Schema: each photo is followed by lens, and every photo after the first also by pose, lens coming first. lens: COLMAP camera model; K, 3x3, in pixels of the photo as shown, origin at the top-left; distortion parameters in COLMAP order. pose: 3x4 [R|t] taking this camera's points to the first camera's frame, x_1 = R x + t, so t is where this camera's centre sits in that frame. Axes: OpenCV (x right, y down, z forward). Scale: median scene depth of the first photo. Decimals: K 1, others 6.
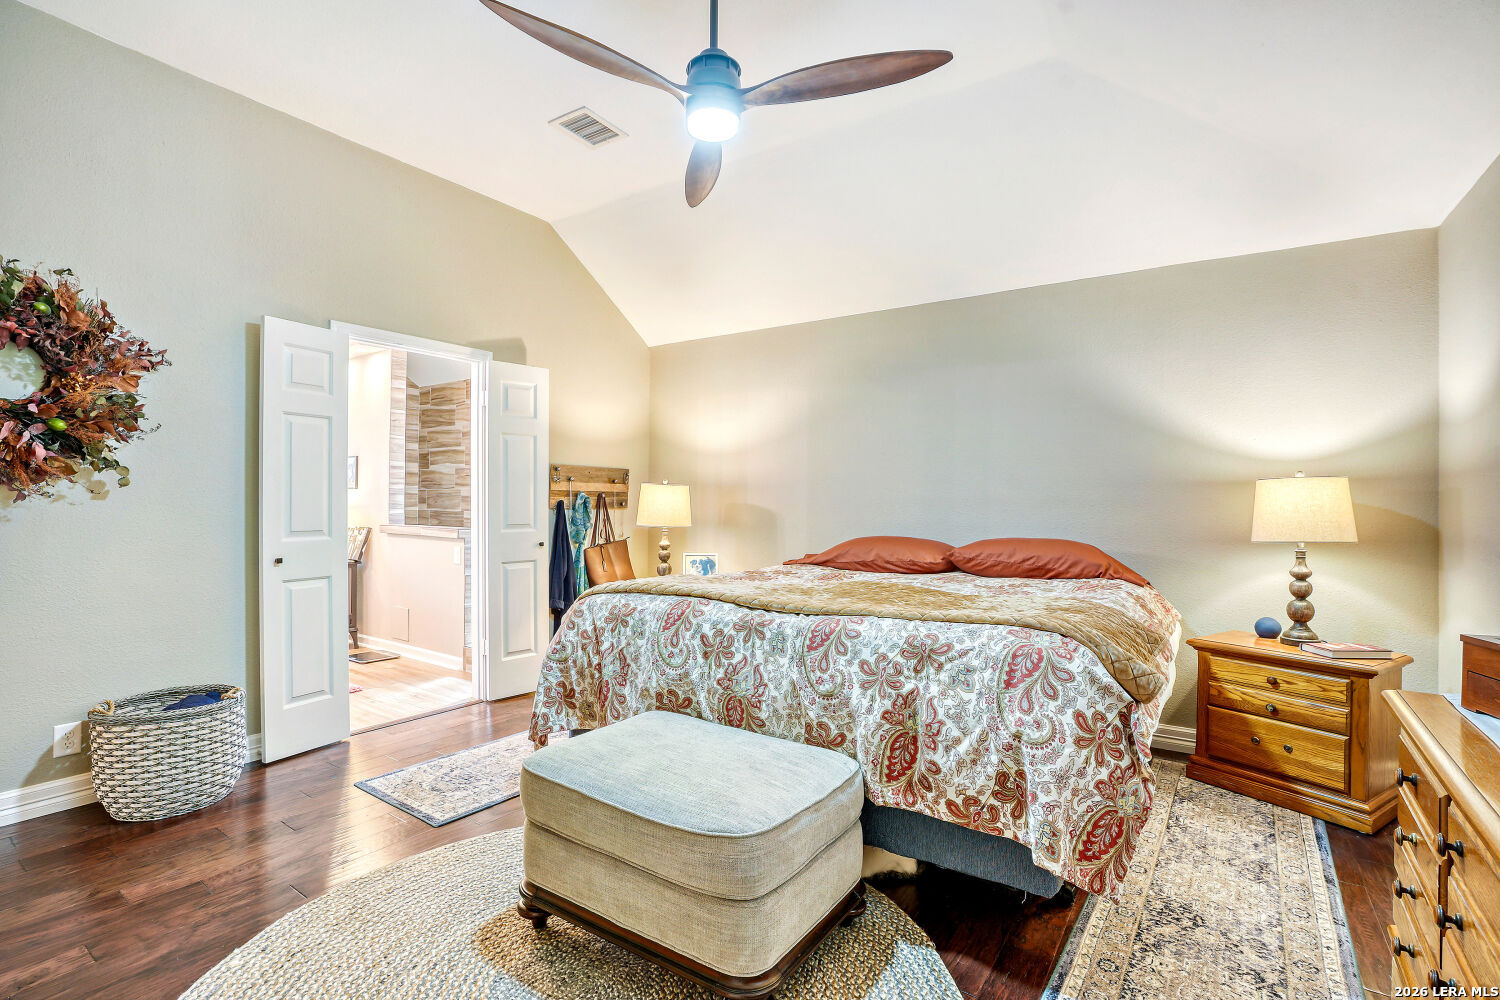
lens RADIAL K [[699.6, 0, 748.5], [0, 699.6, 513.4], [0, 0, 1]] dist [-0.057515, 0.021380]
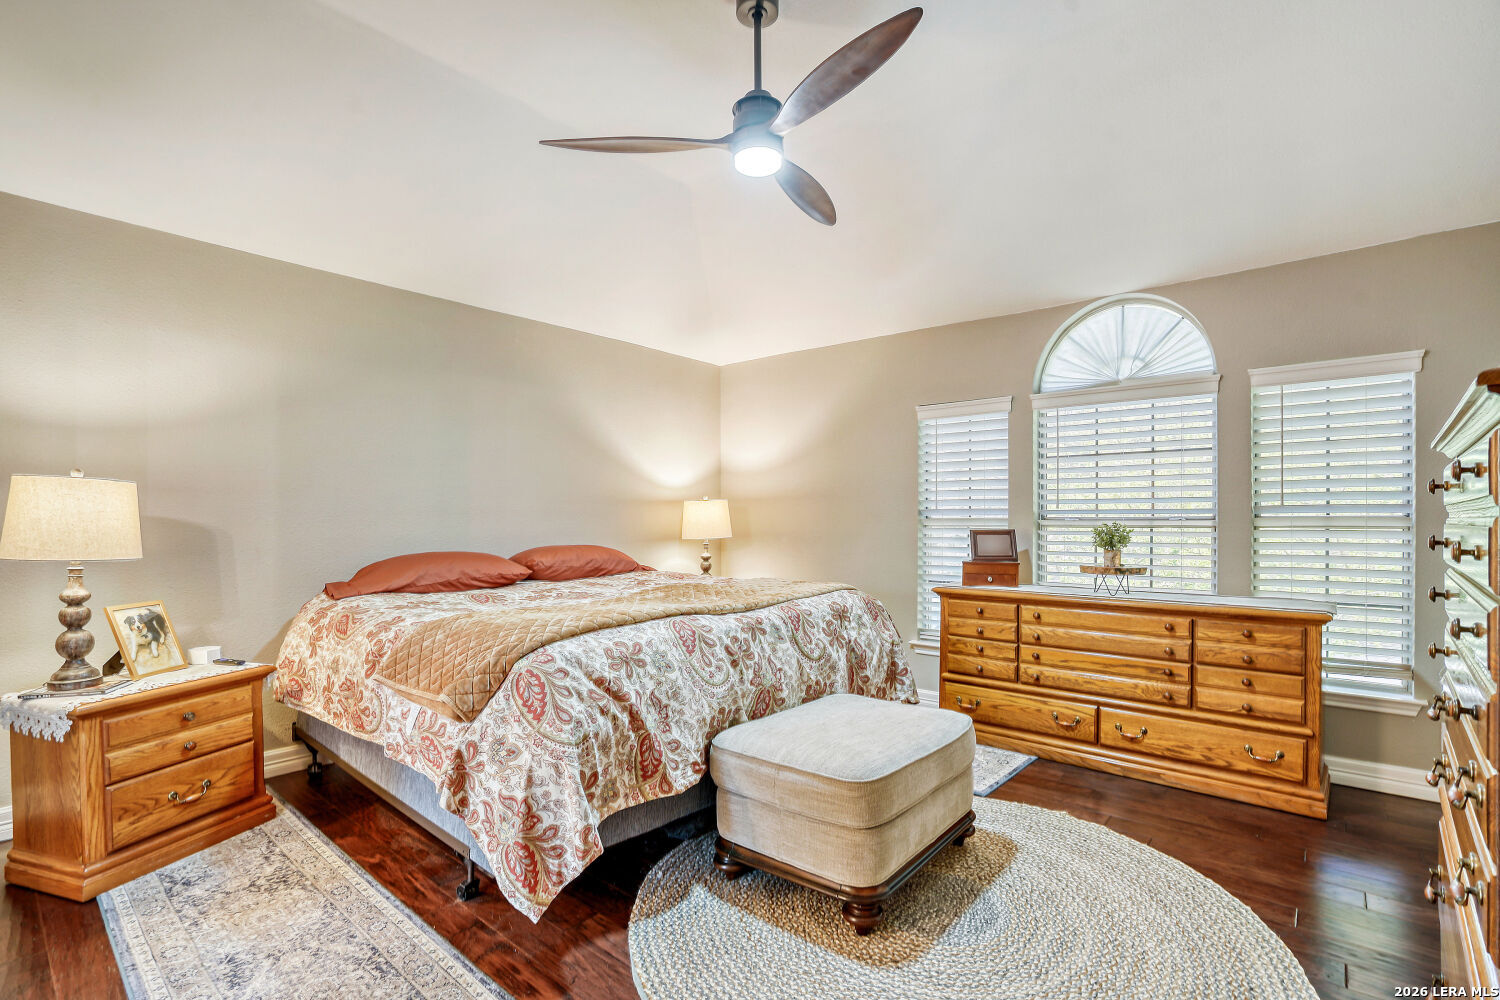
lens RADIAL K [[699.6, 0, 748.5], [0, 699.6, 513.4], [0, 0, 1]] dist [-0.057515, 0.021380]
pose [[0.105503, -0.002048, 0.994417, -0.998471], [0.013159, 0.999913, 0.000664, -0.018714], [-0.994332, 0.013016, 0.105521, 0.792847]]
